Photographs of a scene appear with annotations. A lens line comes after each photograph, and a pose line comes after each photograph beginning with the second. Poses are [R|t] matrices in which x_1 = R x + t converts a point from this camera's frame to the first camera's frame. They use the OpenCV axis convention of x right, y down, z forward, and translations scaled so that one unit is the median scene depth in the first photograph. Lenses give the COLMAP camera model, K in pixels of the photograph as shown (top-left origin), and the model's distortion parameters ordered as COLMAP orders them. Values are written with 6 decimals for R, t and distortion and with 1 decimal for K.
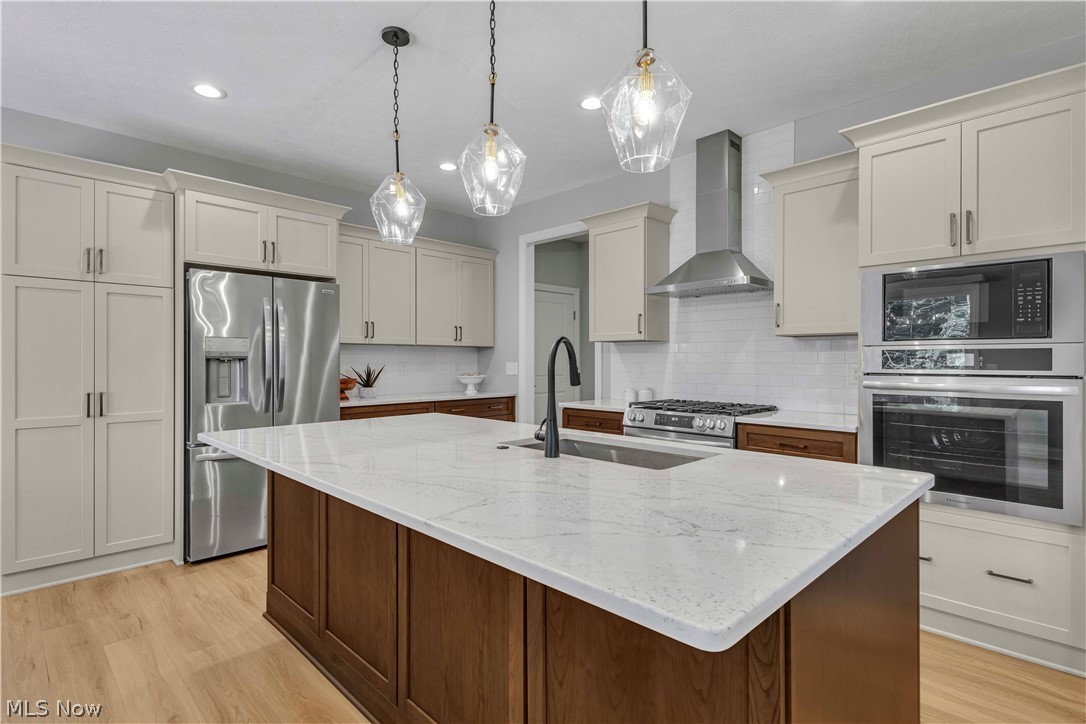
lens RADIAL K [[545.9, 0, 545.6], [0, 545.9, 358.8], [0, 0, 1]] dist [0.003175, 0.000608]
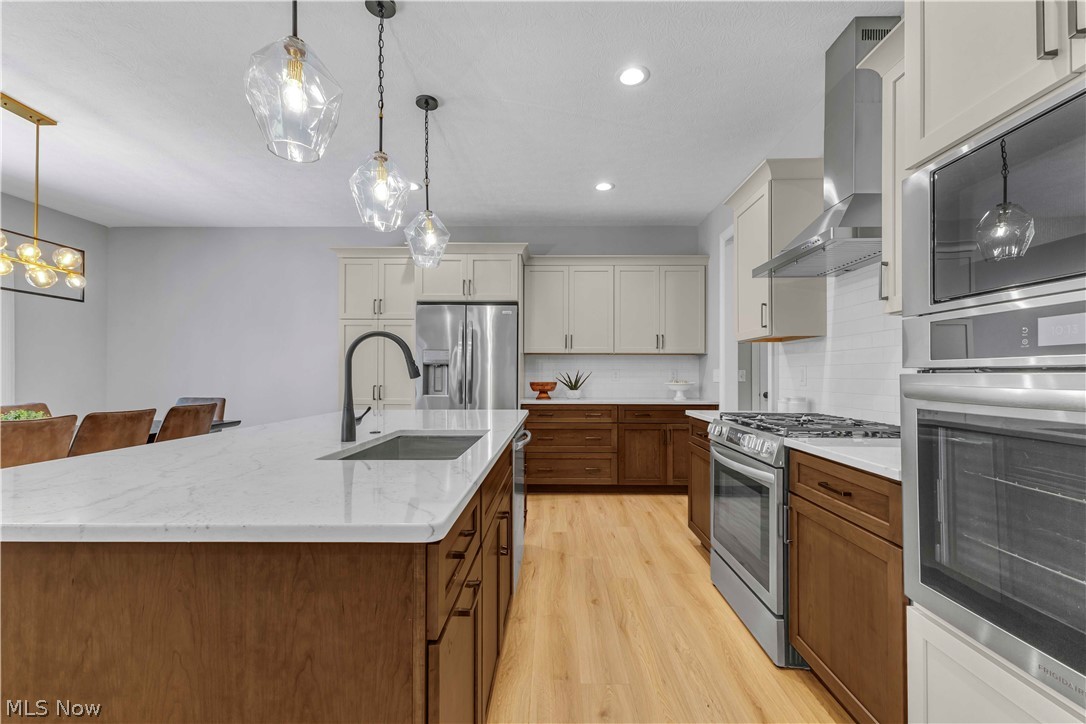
lens RADIAL K [[472.3, 0, 542.2], [0, 472.3, 371.7], [0, 0, 1]] dist [0.000392, 0.000316]
pose [[0.691961, -0.002944, -0.721929, 0.447362], [-0.000118, 0.999991, -0.004191, 0.020258], [0.721935, 0.002985, 0.691954, 0.290245]]
